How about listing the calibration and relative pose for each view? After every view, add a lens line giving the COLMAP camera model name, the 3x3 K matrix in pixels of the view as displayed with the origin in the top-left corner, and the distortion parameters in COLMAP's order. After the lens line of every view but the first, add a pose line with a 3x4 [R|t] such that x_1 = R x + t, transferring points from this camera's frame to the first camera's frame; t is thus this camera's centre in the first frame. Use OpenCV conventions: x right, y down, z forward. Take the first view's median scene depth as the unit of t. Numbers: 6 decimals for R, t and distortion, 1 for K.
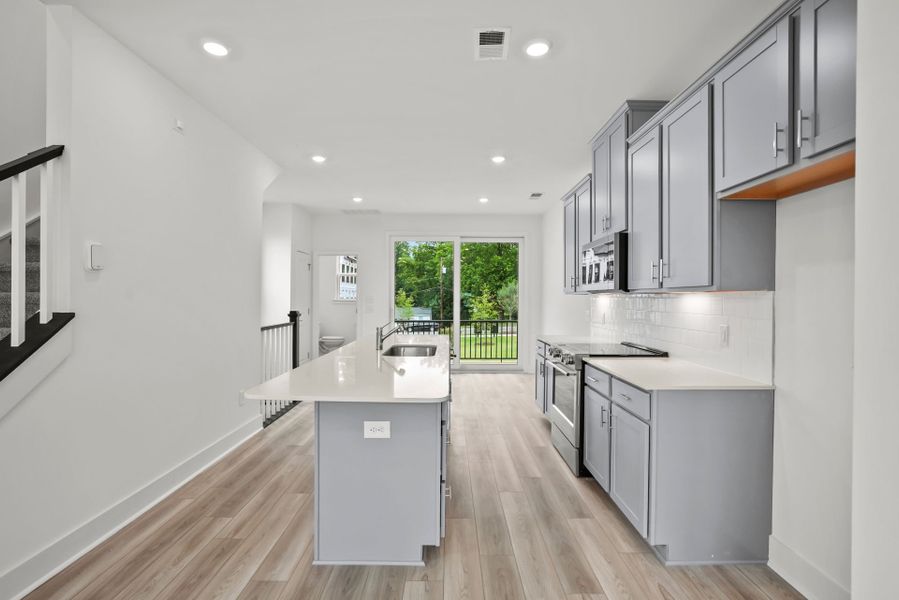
lens RADIAL K [[420.2, 0, 446.3], [0, 420.2, 297.0], [0, 0, 1]] dist [-0.021352, 0.000793]
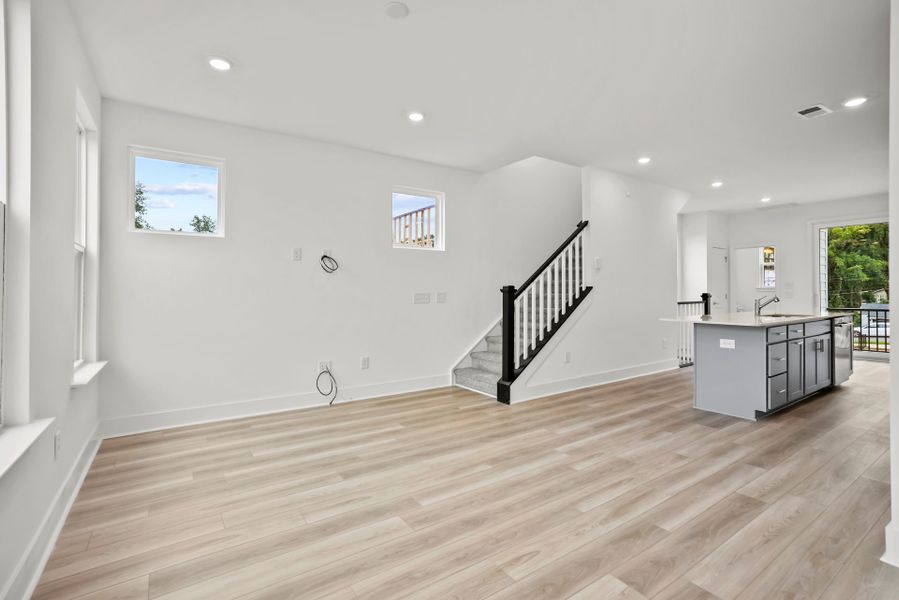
lens RADIAL K [[419.1, 0, 450.4], [0, 419.1, 289.3], [0, 0, 1]] dist [-0.034393, 0.023326]
pose [[0.571615, -0.015775, -0.820370, 0.465178], [0.008490, 0.999875, -0.013311, 0.054721], [0.820478, 0.000644, 0.571678, -0.784113]]
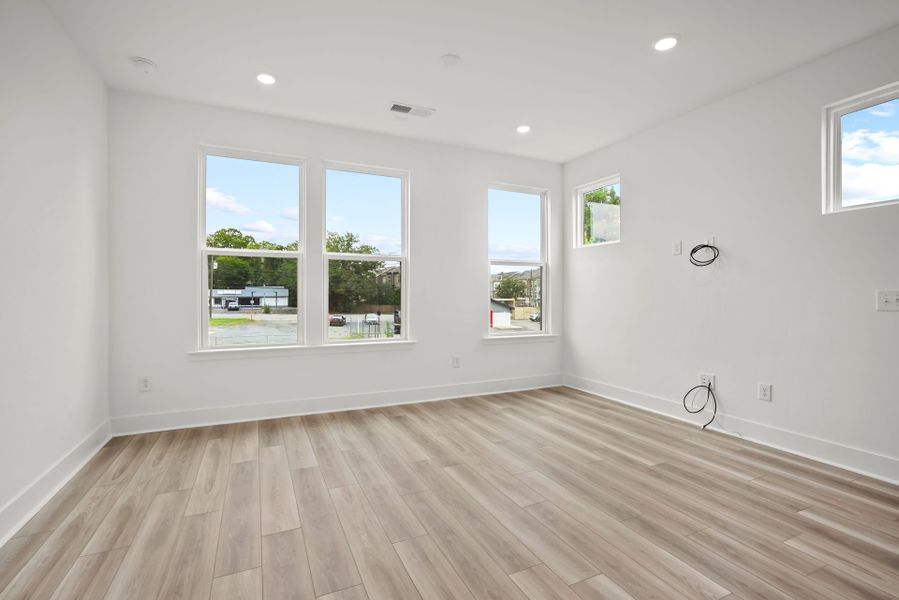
lens RADIAL K [[419.1, 0, 450.4], [0, 419.1, 289.3], [0, 0, 1]] dist [-0.034393, 0.023326]
pose [[-0.902332, -0.013290, -0.430838, 0.189338], [-0.007758, 0.999863, -0.014596, 0.063597], [0.430973, -0.009828, -0.902311, 0.442437]]
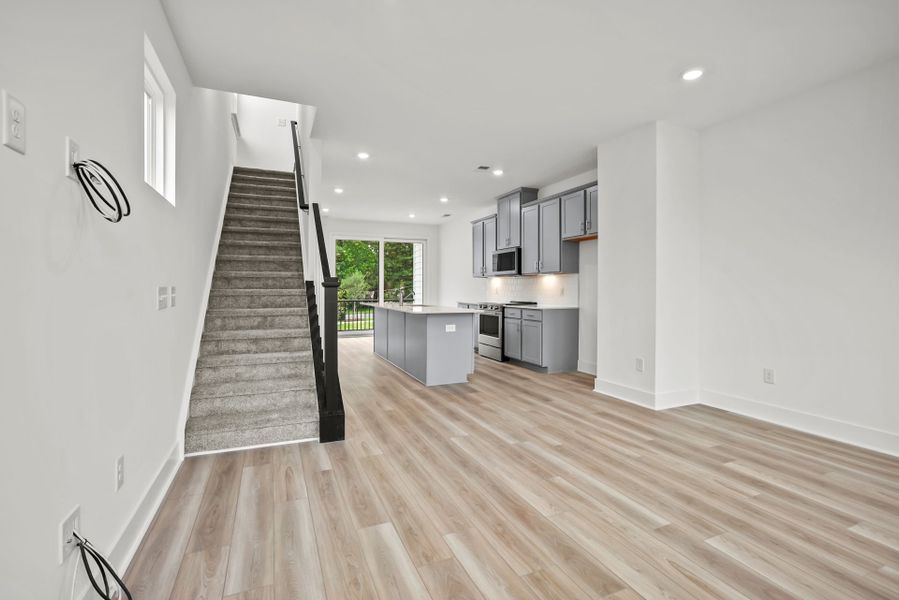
lens RADIAL K [[419.1, 0, 450.4], [0, 419.1, 289.3], [0, 0, 1]] dist [-0.034393, 0.023326]
pose [[0.915963, -0.007896, 0.401185, -0.793505], [0.006177, 0.999965, 0.005576, 0.050093], [-0.401215, -0.002629, 0.915980, -0.866584]]
